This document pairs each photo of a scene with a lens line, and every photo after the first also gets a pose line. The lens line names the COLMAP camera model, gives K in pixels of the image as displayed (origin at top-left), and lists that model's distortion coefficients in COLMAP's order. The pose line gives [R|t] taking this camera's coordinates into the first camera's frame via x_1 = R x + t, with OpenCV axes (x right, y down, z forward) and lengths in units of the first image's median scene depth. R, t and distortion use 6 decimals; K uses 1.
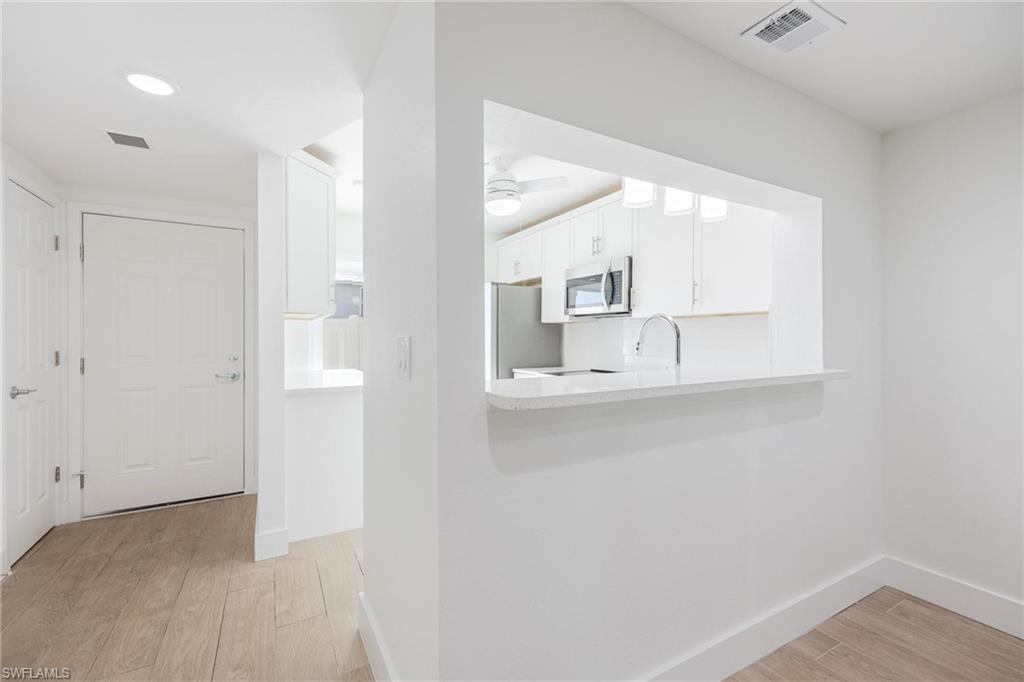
lens RADIAL K [[429.1, 0, 511.0], [0, 429.1, 338.7], [0, 0, 1]] dist [-0.000012, 0.000098]
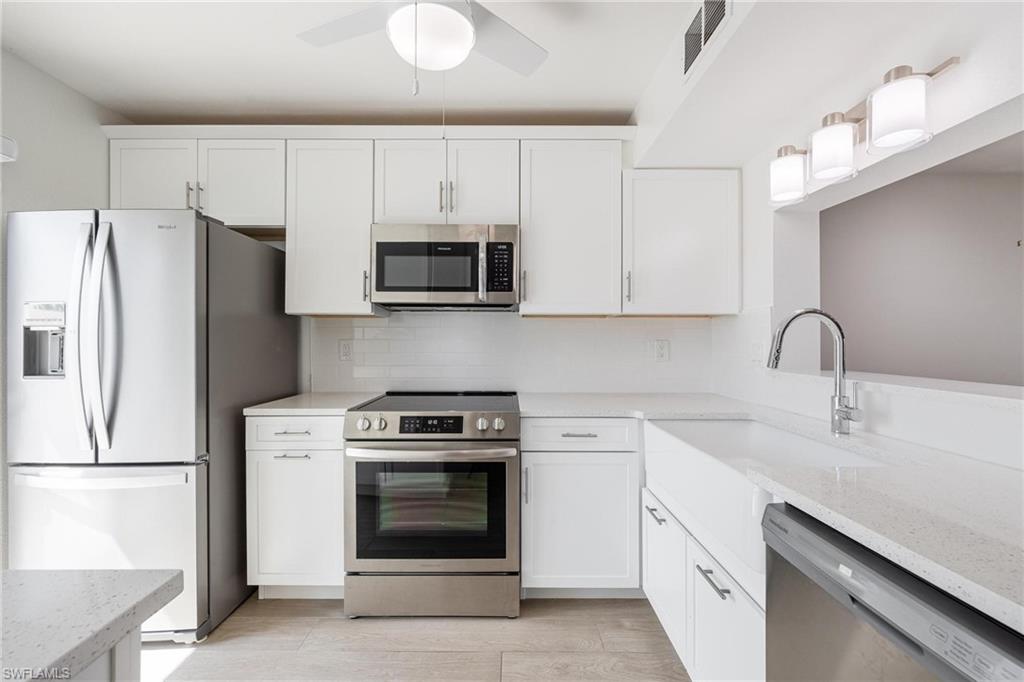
lens RADIAL K [[429.1, 0, 511.0], [0, 429.1, 338.7], [0, 0, 1]] dist [-0.000012, 0.000098]
pose [[0.478506, 0.000382, 0.878084, -0.289468], [0.001662, 0.999998, -0.001341, -0.004712], [-0.878083, 0.002101, 0.478504, 0.565405]]
